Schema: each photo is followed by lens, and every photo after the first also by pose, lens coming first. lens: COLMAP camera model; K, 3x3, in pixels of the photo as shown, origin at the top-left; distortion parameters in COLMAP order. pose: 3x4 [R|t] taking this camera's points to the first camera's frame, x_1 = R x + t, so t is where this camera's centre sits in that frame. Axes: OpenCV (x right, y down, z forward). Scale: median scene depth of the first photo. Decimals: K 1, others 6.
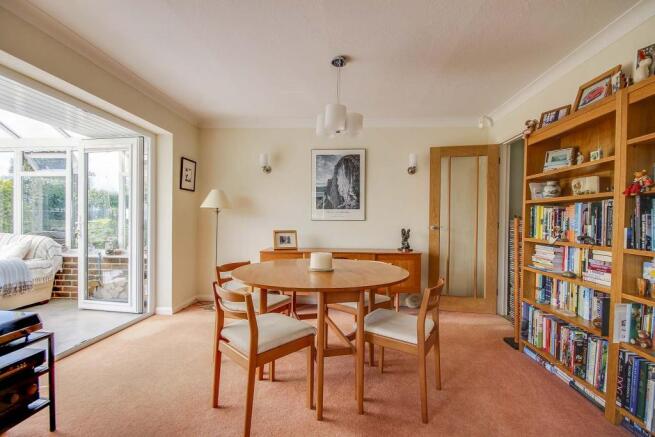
lens RADIAL K [[303.7, 0, 322.9], [0, 303.7, 220.7], [0, 0, 1]] dist [0.009858, -0.000847]
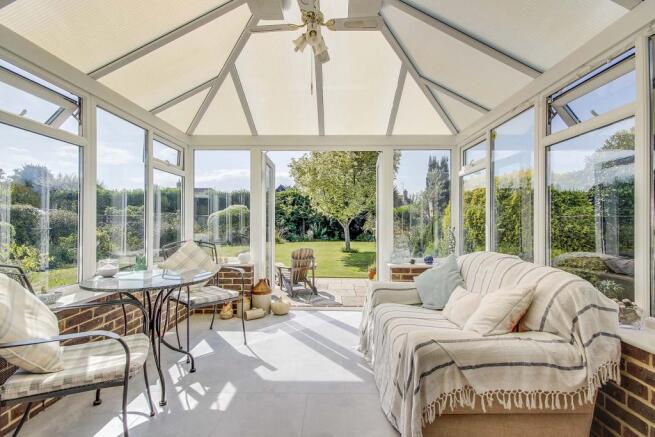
lens RADIAL K [[303.7, 0, 324.3], [0, 303.7, 222.4], [0, 0, 1]] dist [0.009858, -0.000847]
pose [[0.065375, -0.004294, -0.997852, -0.531397], [-0.022470, 0.999731, -0.005774, -0.005691], [0.997608, 0.022800, 0.065261, 0.644665]]
